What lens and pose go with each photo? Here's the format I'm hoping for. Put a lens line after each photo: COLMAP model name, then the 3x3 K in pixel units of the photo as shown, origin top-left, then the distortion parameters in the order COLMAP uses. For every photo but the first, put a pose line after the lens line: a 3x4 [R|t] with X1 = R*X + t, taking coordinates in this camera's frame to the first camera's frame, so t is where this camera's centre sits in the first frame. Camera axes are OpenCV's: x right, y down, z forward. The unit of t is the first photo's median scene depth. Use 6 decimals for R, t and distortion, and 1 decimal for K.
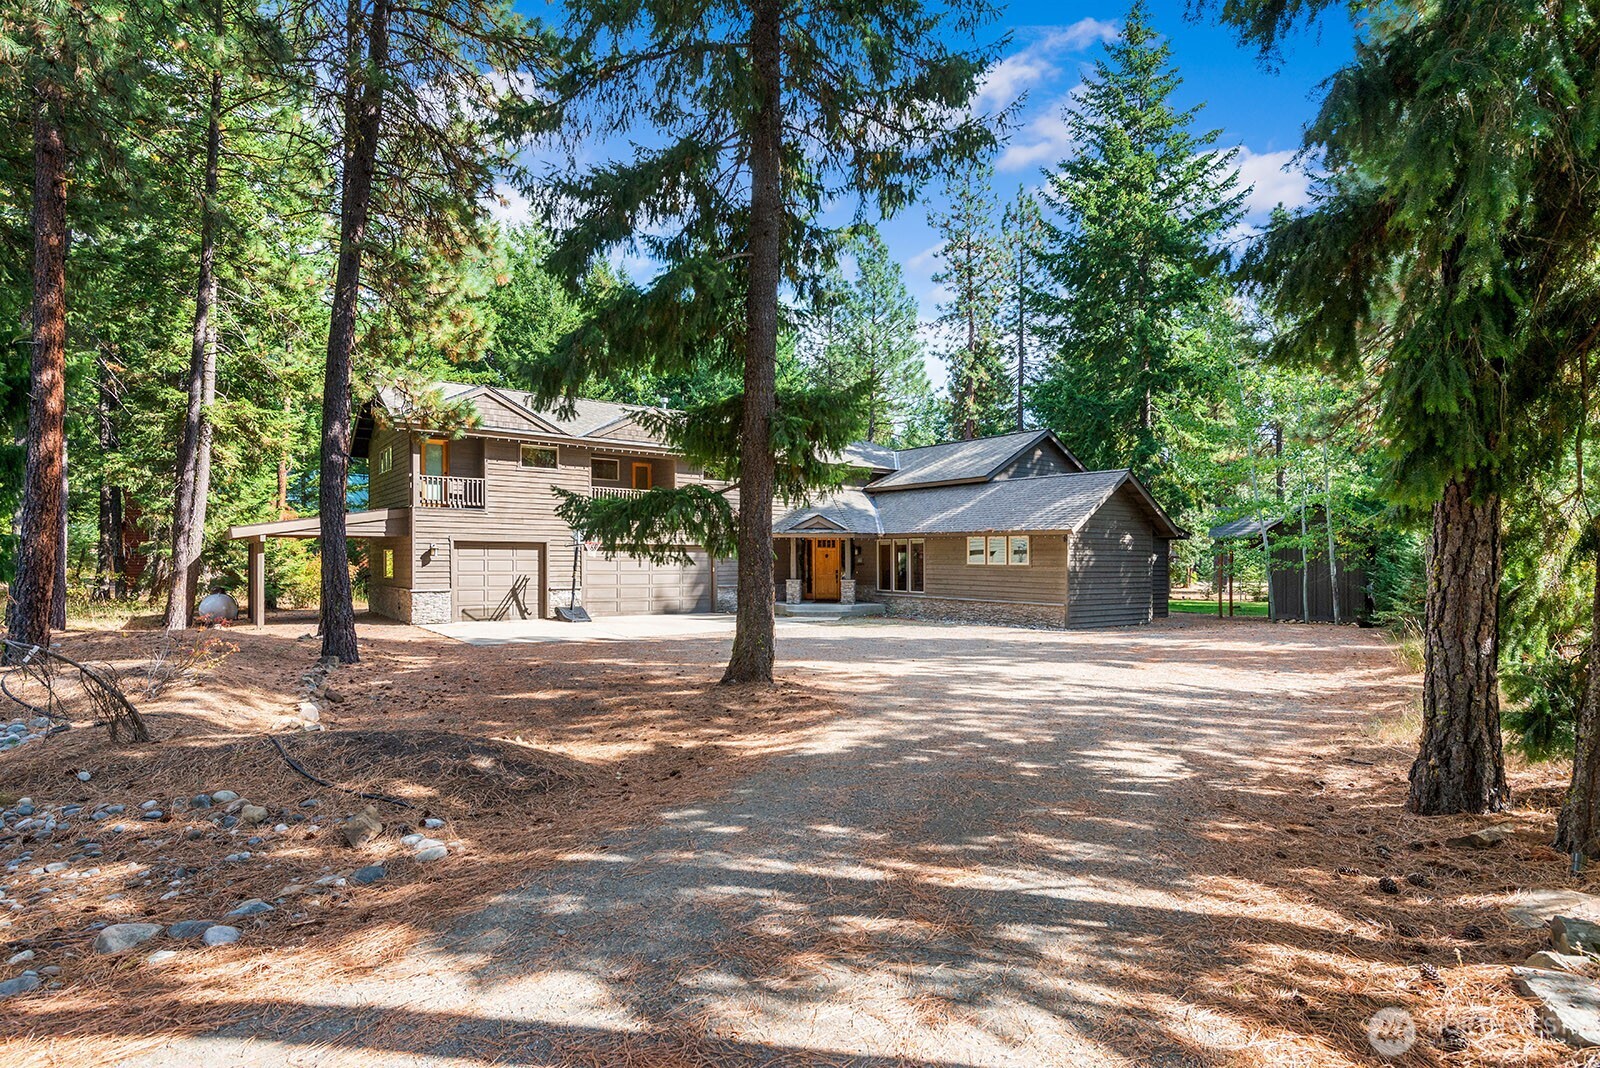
lens RADIAL K [[777.7, 0, 799.4], [0, 777.7, 564.5], [0, 0, 1]] dist [0.025643, 0.000069]
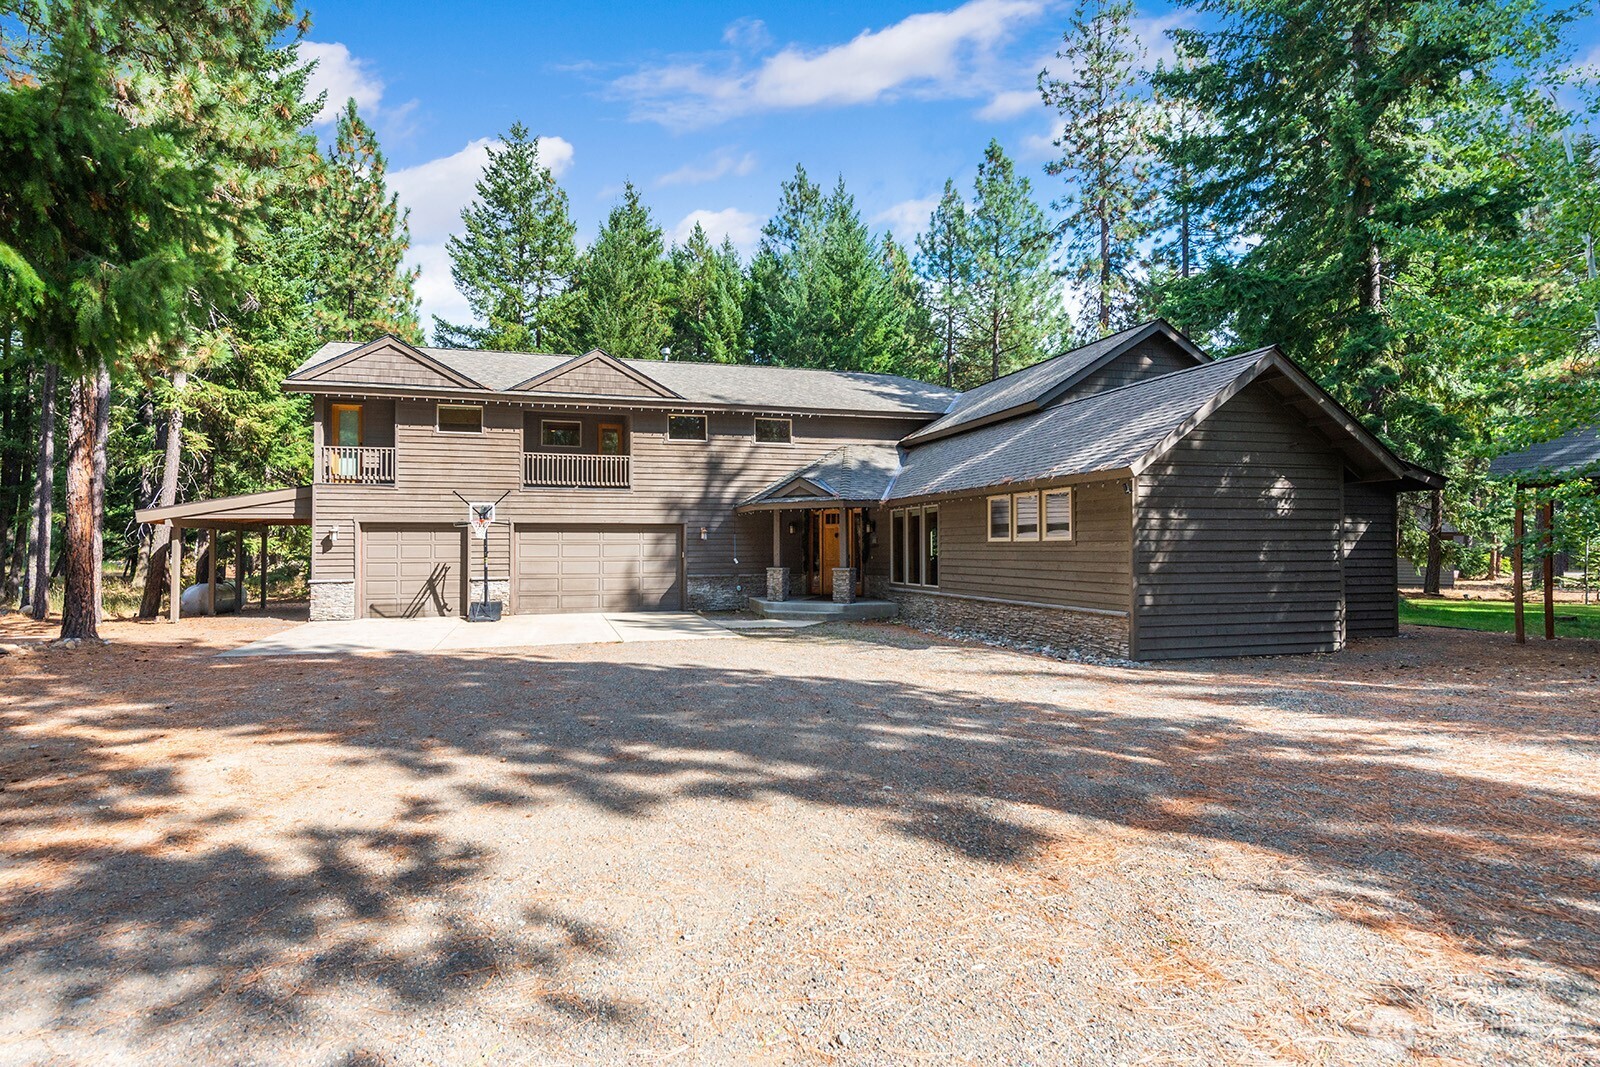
lens RADIAL K [[716.1, 0, 786.9], [0, 716.1, 552.4], [0, 0, 1]] dist [0.017616, 0.000027]
pose [[0.947215, -0.008993, -0.320473, 0.234691], [0.008152, 0.999959, -0.003966, 0.008397], [0.320495, 0.001144, 0.947249, 0.394405]]
